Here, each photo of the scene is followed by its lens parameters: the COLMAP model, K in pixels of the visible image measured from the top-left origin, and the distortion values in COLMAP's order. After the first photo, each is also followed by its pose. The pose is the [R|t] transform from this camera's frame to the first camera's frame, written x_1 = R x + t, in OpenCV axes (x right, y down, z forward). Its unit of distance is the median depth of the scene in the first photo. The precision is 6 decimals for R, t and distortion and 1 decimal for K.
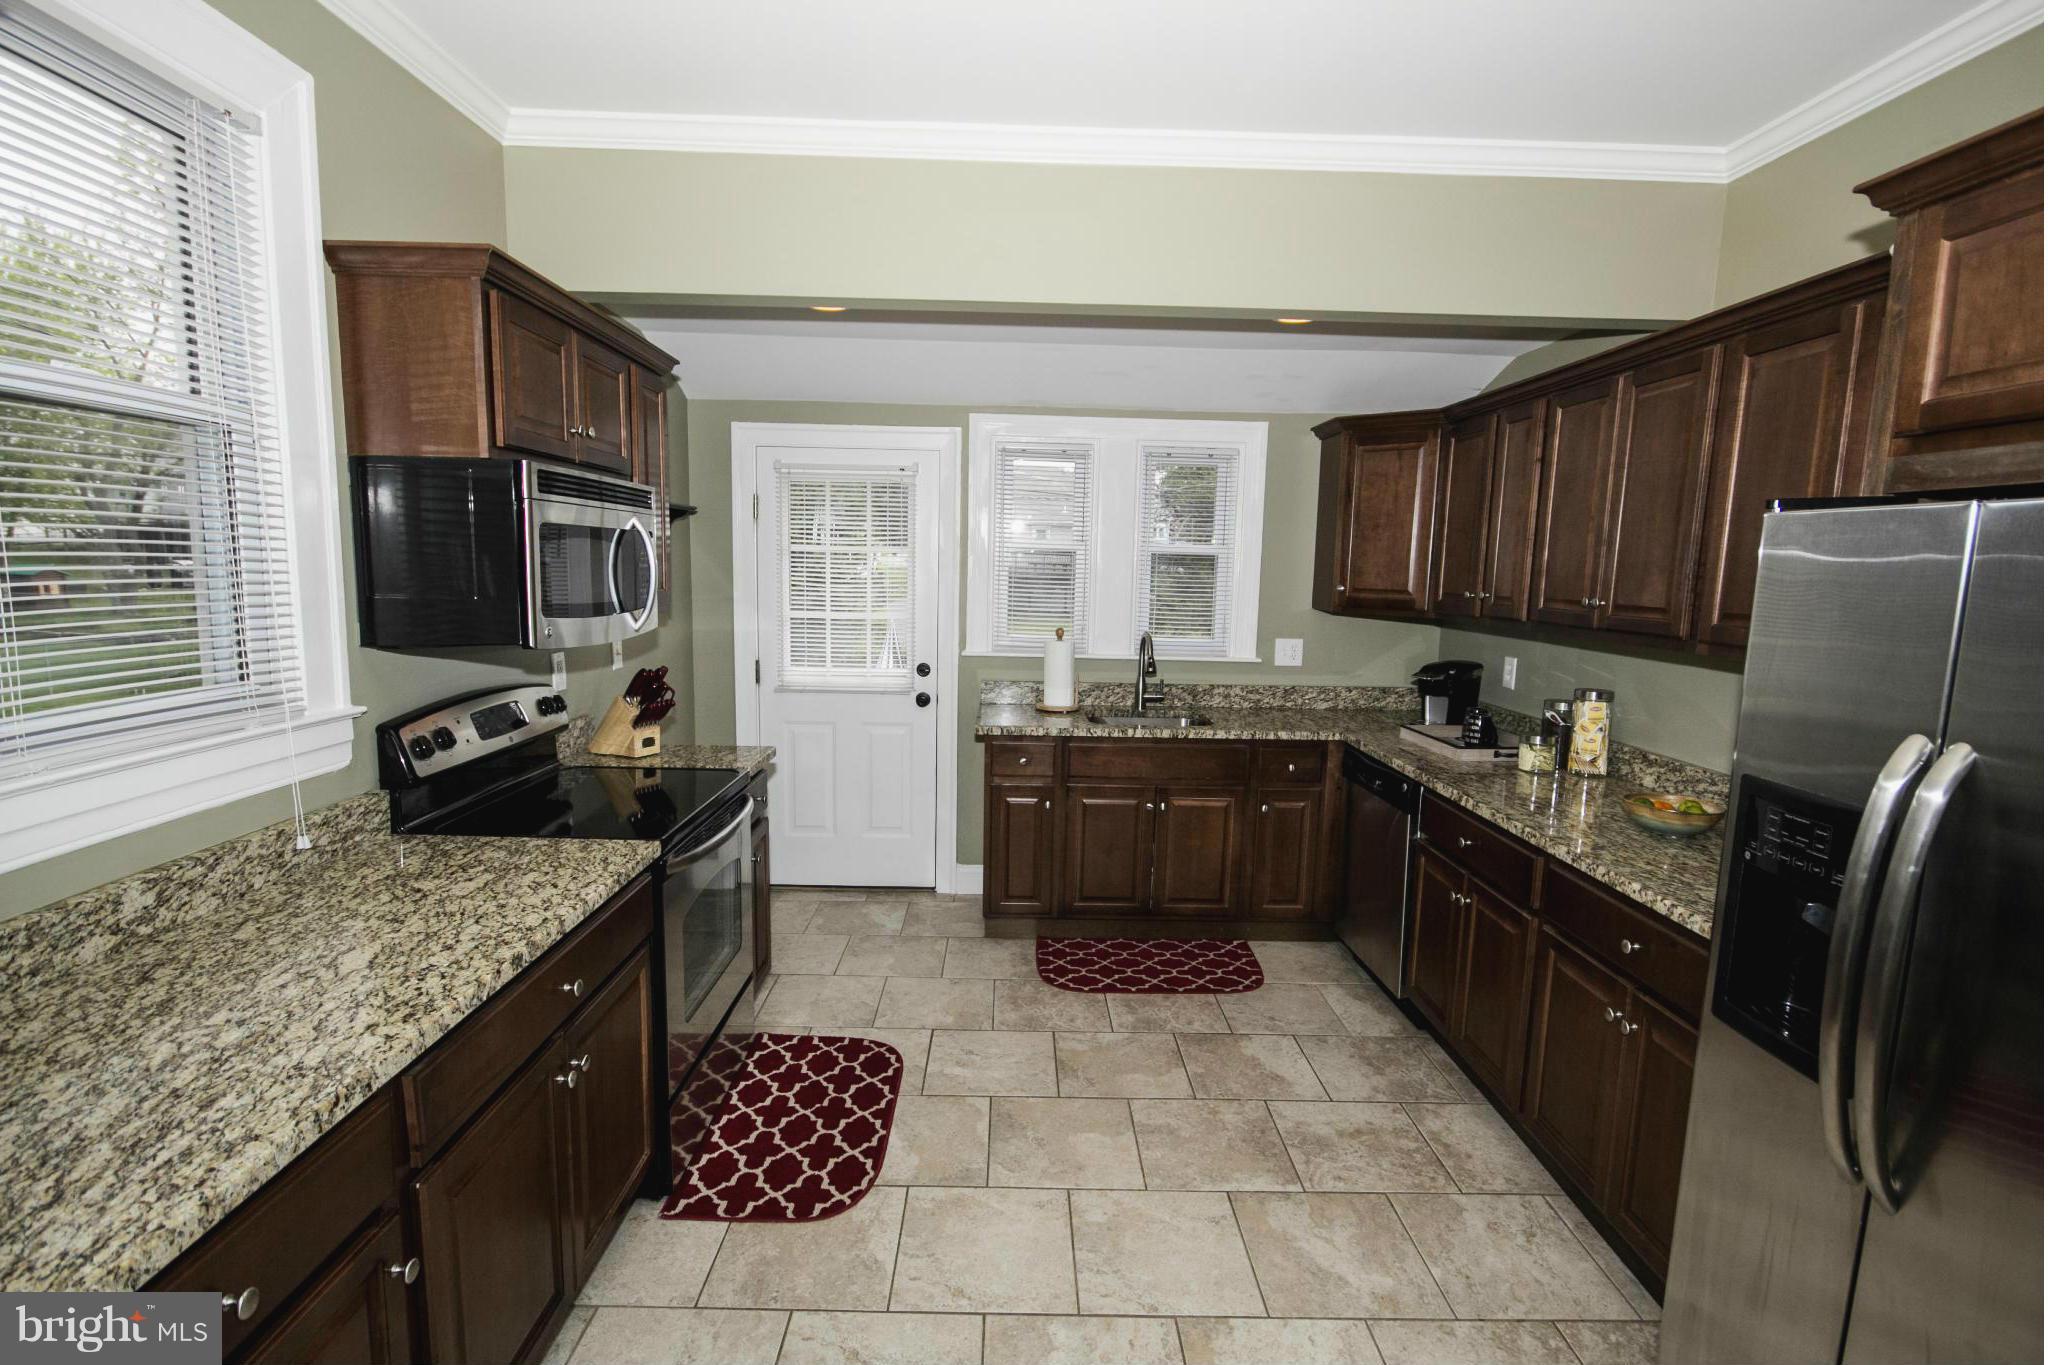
lens RADIAL K [[960.2, 0, 1011.7], [0, 960.2, 701.9], [0, 0, 1]] dist [-0.004789, -0.000319]
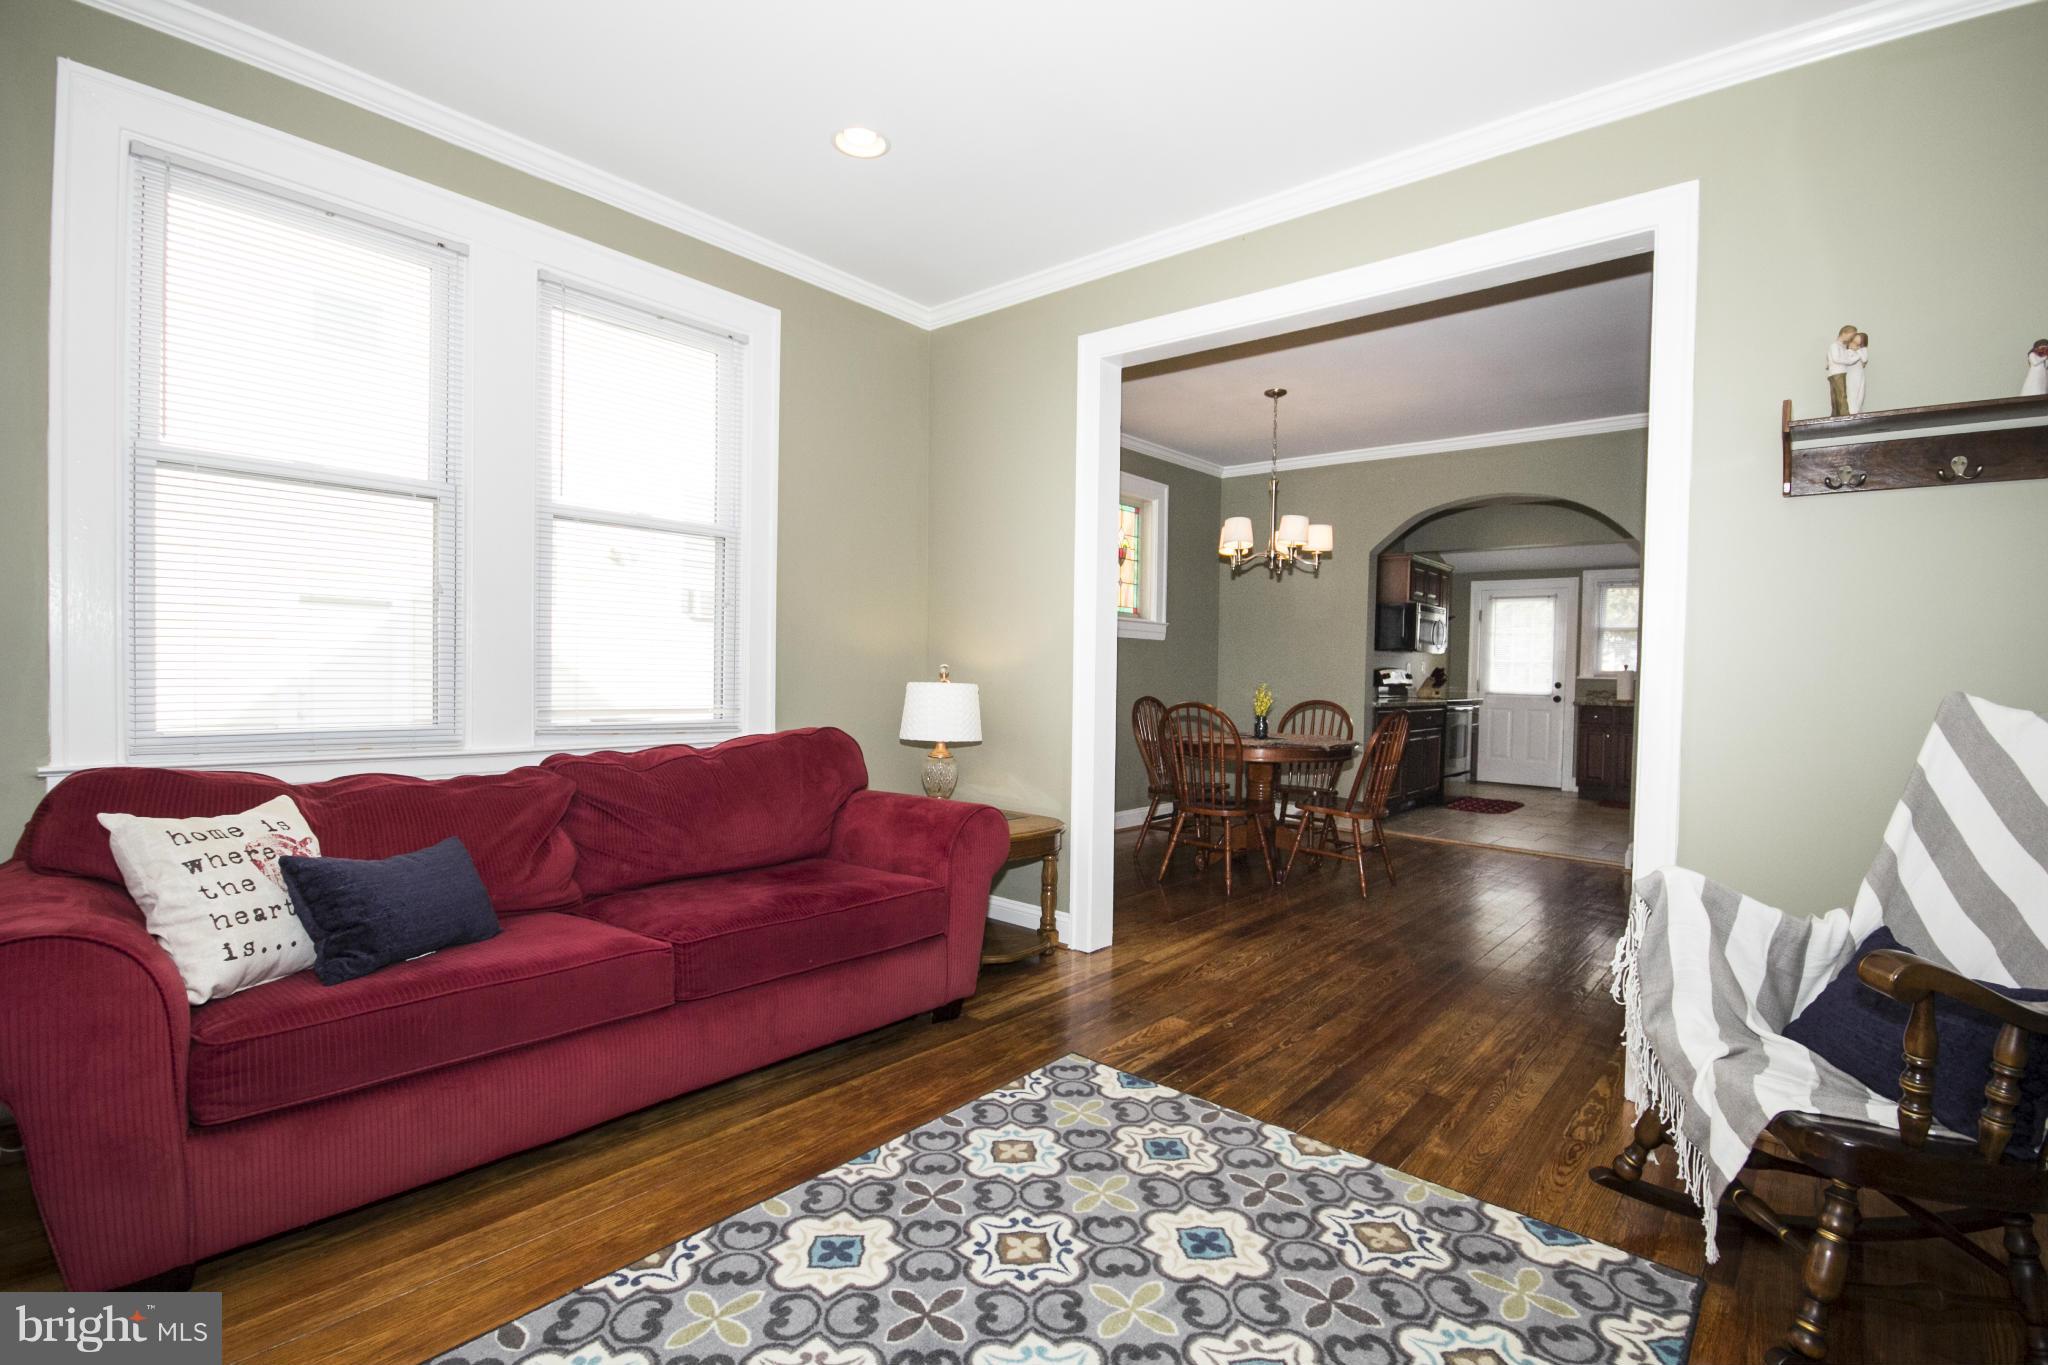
lens RADIAL K [[960.2, 0, 1026.7], [0, 960.2, 680.3], [0, 0, 1]] dist [-0.004789, -0.000319]
pose [[0.763274, 0.006387, -0.646043, 0.761826], [-0.100895, 0.988861, -0.109426, 0.608562], [0.638148, 0.148704, 0.755416, -2.749025]]
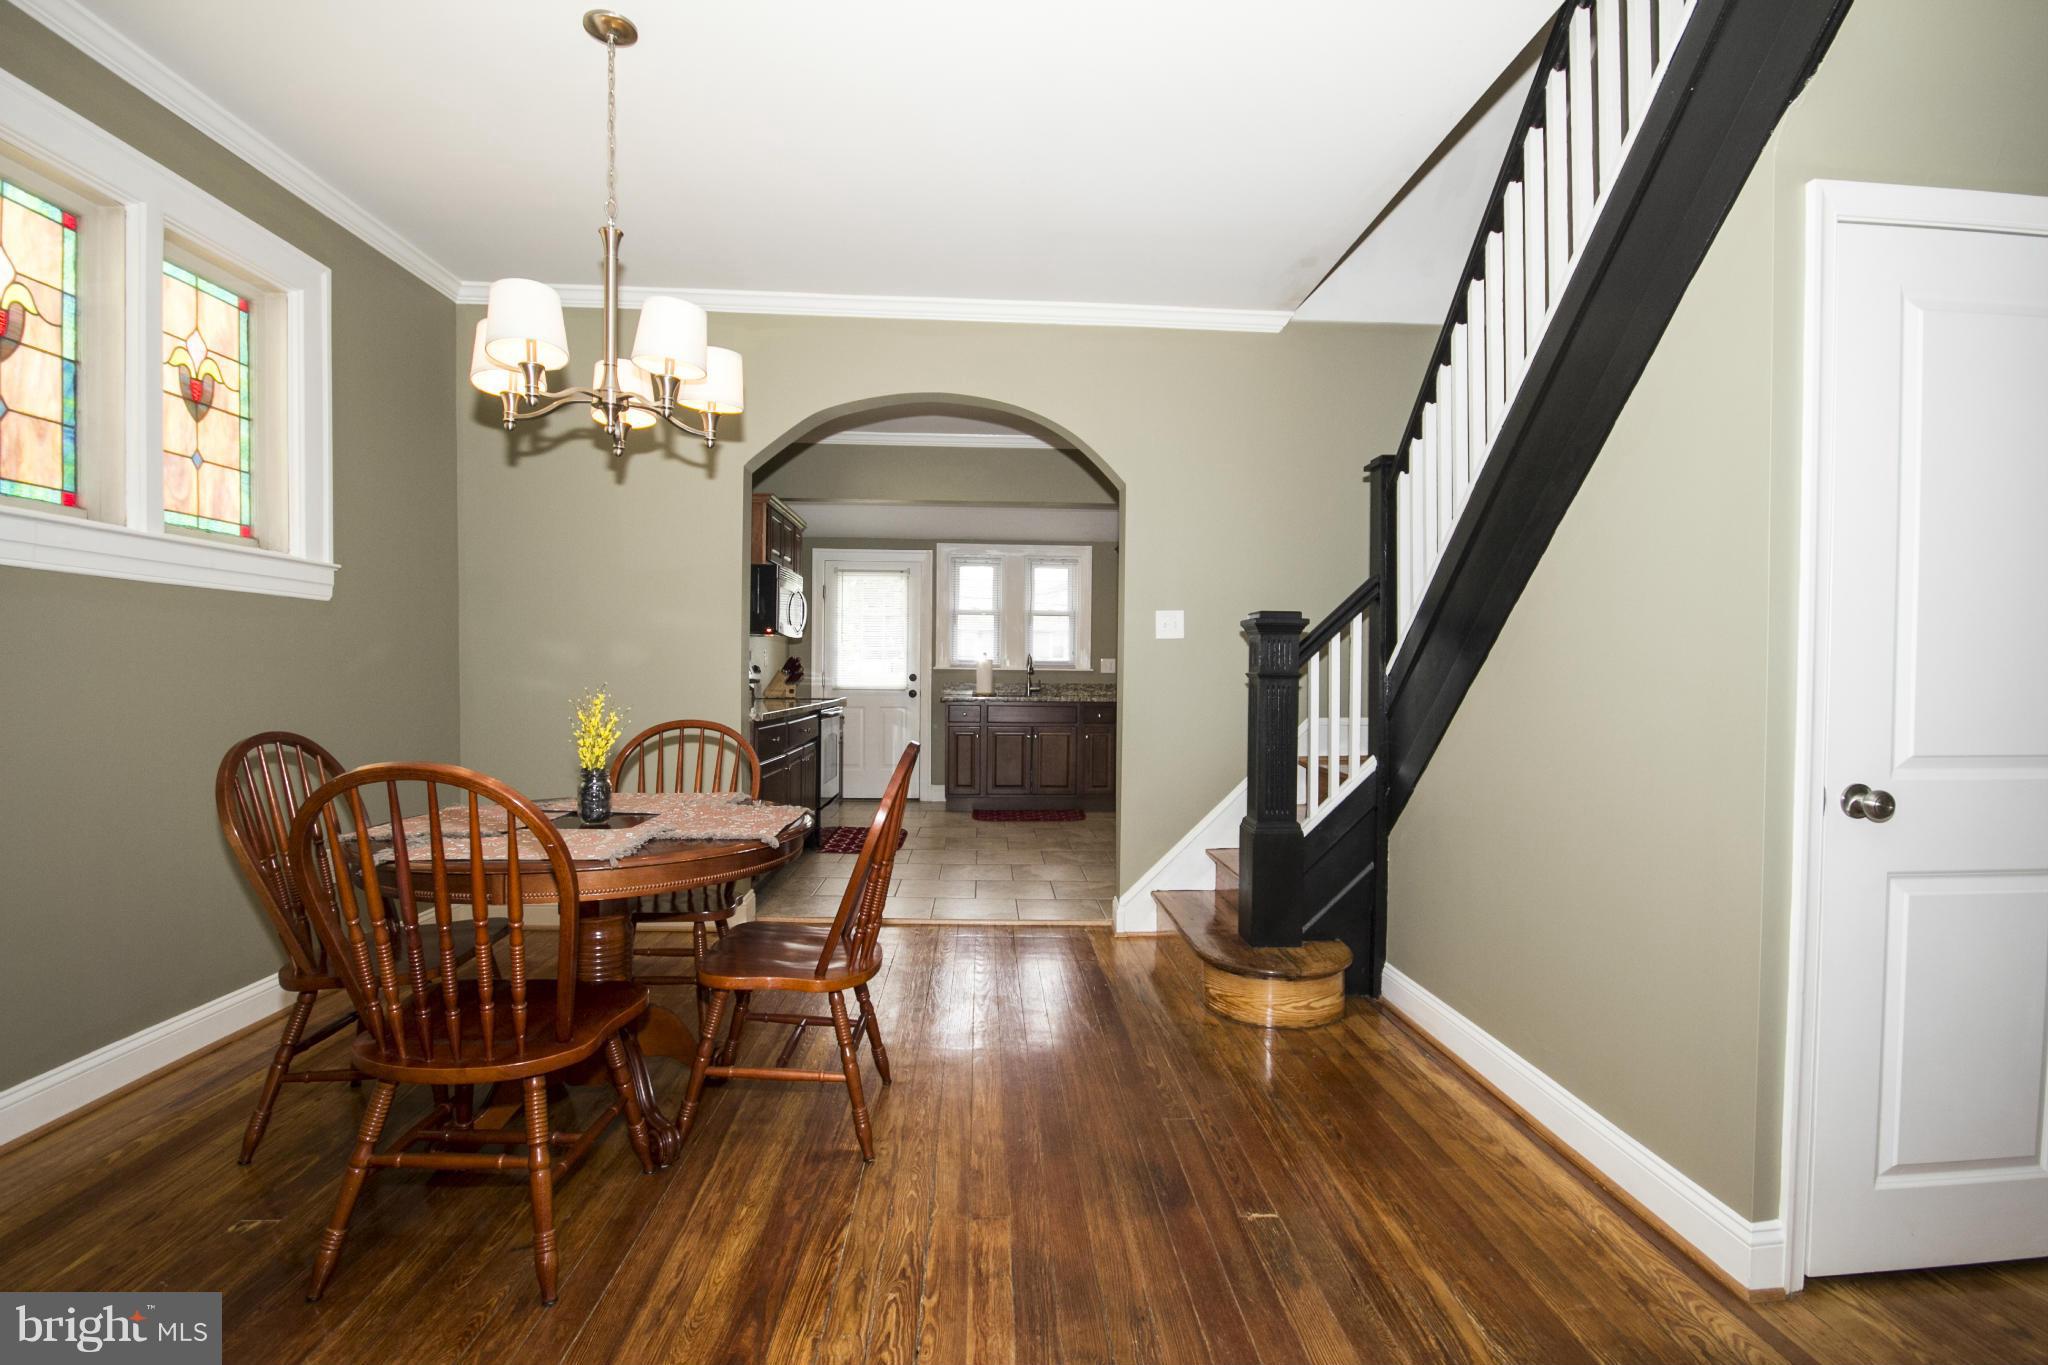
lens RADIAL K [[960.2, 0, 1039.5], [0, 960.2, 684.1], [0, 0, 1]] dist [-0.004789, -0.000319]
pose [[0.998289, -0.011760, 0.057284, 0.087964], [0.019100, 0.991419, -0.129321, 0.429290], [-0.055272, 0.130194, 0.989947, -1.624836]]
